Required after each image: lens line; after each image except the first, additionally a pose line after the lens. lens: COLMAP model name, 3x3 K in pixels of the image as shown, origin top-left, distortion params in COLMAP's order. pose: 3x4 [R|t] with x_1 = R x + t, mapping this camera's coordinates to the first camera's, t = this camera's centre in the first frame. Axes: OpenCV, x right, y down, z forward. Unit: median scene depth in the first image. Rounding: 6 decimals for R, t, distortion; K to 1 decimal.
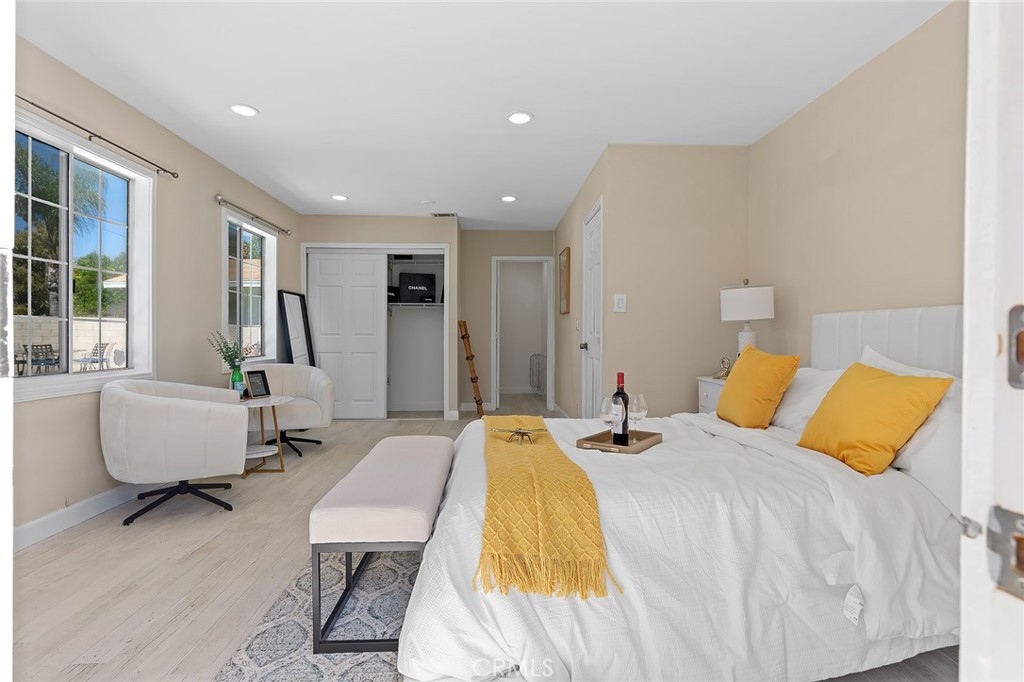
lens RADIAL K [[528.3, 0, 512.7], [0, 528.3, 337.5], [0, 0, 1]] dist [0.000287, 0.000164]
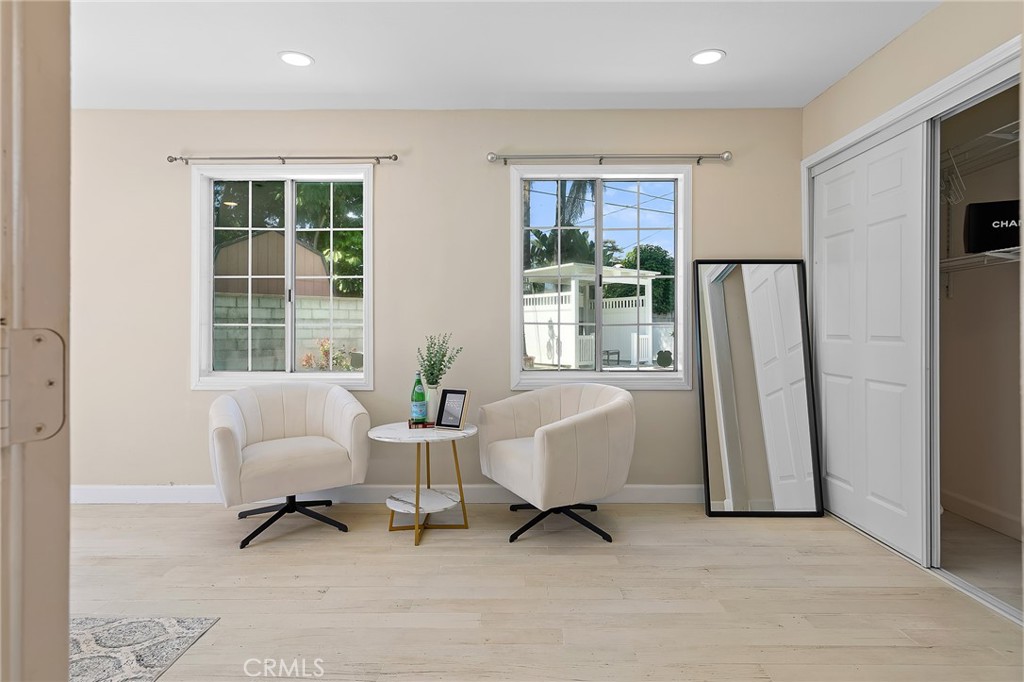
lens RADIAL K [[565.3, 0, 510.9], [0, 565.3, 334.3], [0, 0, 1]] dist [-0.003441, -0.000514]
pose [[-0.049583, 0.008863, -0.998731, 0.324786], [-0.000939, 0.999960, 0.008921, -0.022825], [0.998770, 0.001380, -0.049573, 1.382605]]
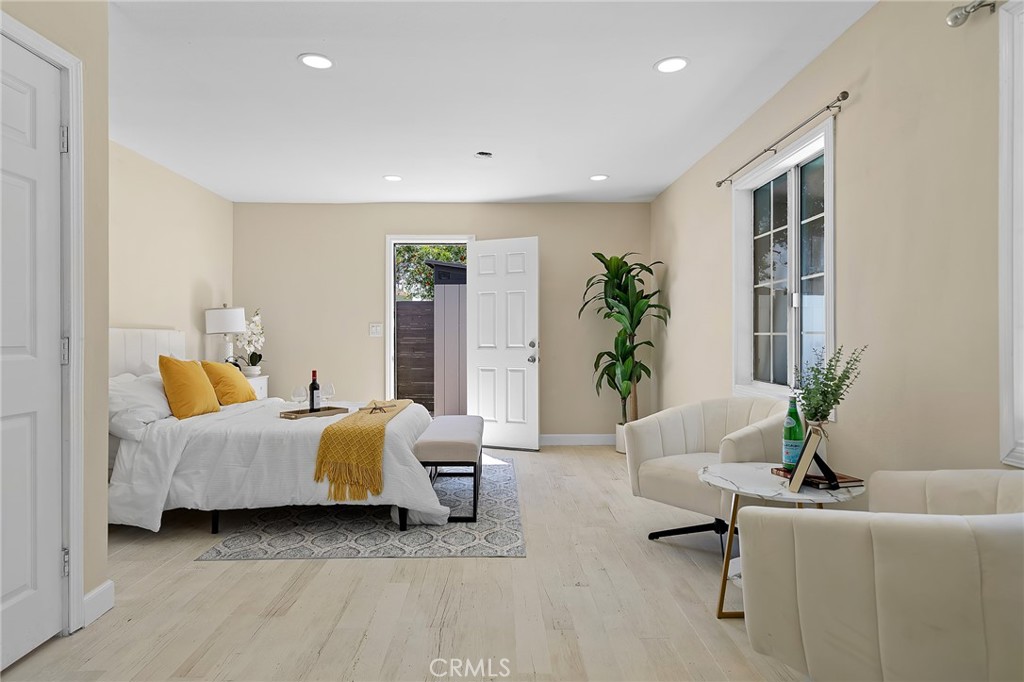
lens RADIAL K [[565.3, 0, 511.1], [0, 565.3, 340.2], [0, 0, 1]] dist [-0.003441, -0.000514]
pose [[-0.999741, -0.001855, 0.022702, -0.292769], [-0.001734, 0.999984, 0.005335, -0.023723], [-0.022711, 0.005294, -0.999728, 1.865146]]
